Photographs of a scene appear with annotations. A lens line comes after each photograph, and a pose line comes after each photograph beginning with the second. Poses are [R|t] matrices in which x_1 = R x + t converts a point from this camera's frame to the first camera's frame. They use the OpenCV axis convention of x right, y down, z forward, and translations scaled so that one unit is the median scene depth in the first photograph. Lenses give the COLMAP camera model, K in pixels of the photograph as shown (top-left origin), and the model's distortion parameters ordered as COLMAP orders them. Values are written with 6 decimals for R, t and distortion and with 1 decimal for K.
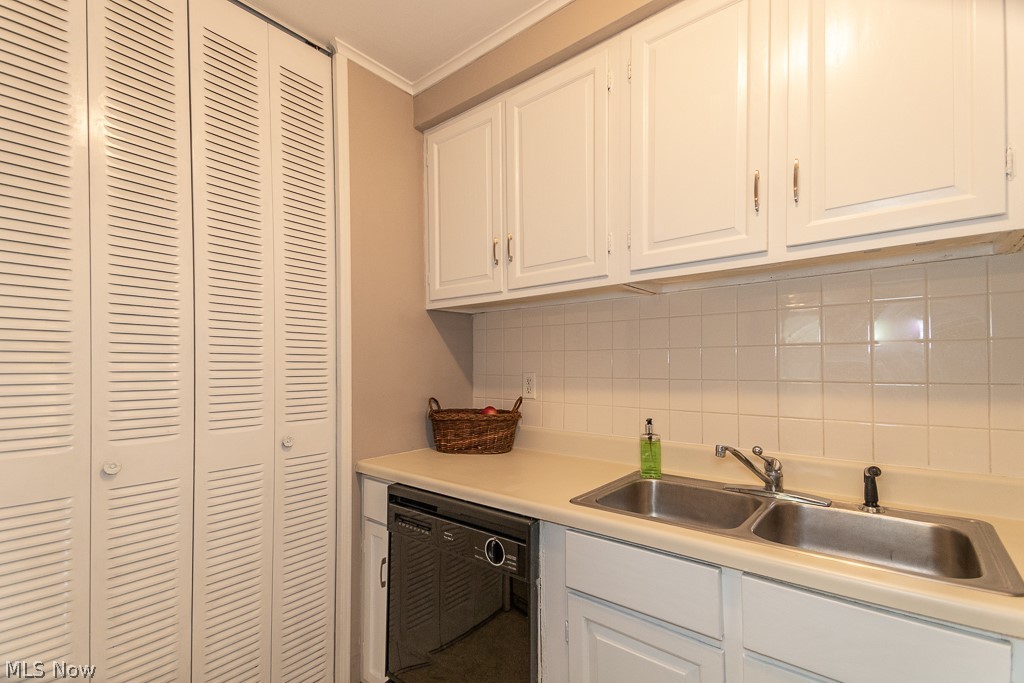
lens RADIAL K [[482.7, 0, 513.3], [0, 482.7, 362.1], [0, 0, 1]] dist [0.001243, 0.000413]
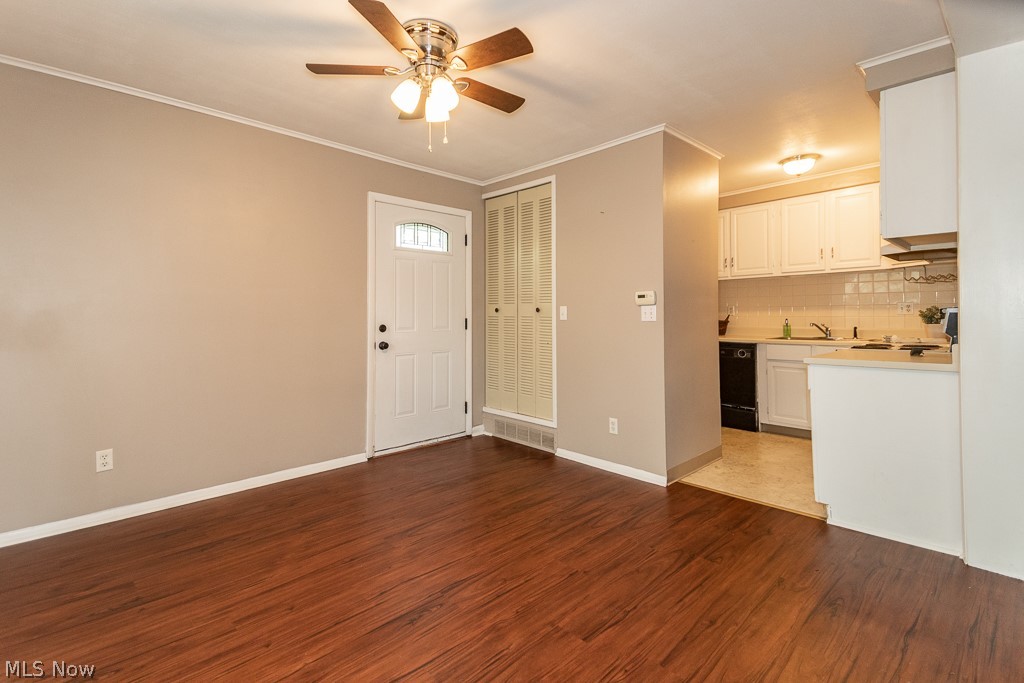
lens RADIAL K [[499.2, 0, 506.1], [0, 499.2, 305.7], [0, 0, 1]] dist [0.053621, -0.014308]
pose [[0.986749, -0.004618, -0.162189, -1.066128], [0.003940, 0.999982, -0.004499, 0.045999], [0.162207, 0.003800, 0.986749, -2.755375]]
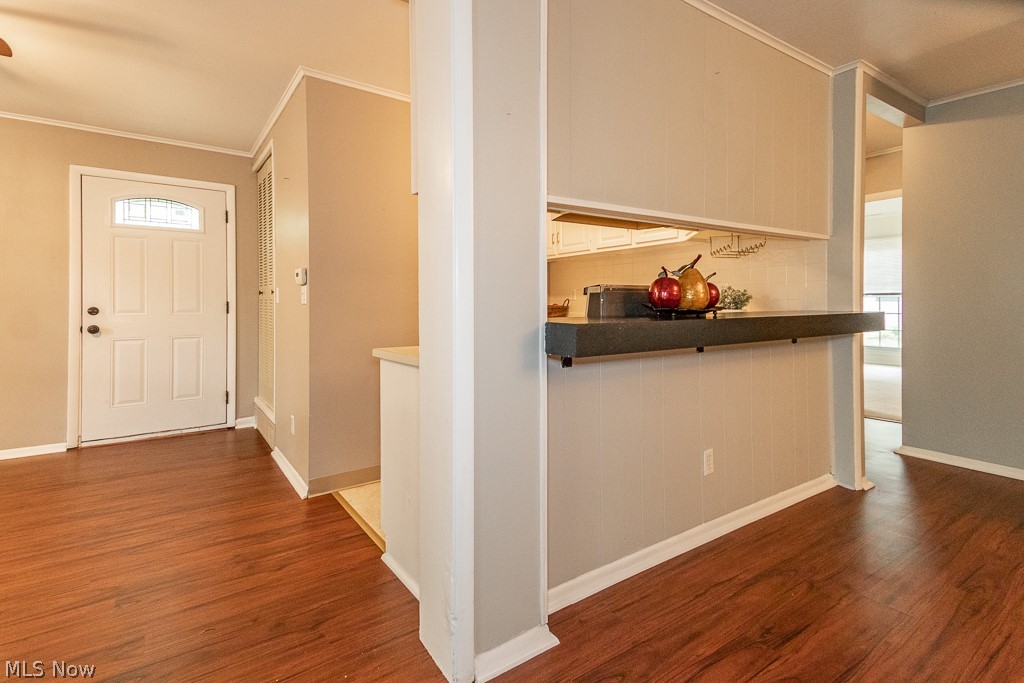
lens RADIAL K [[499.2, 0, 467.9], [0, 499.2, 303.0], [0, 0, 1]] dist [0.053621, -0.014308]
pose [[0.942285, 0.002956, -0.334800, 0.519225], [0.002254, 0.999882, 0.015170, 0.077692], [0.334805, -0.015049, 0.942167, -1.980791]]
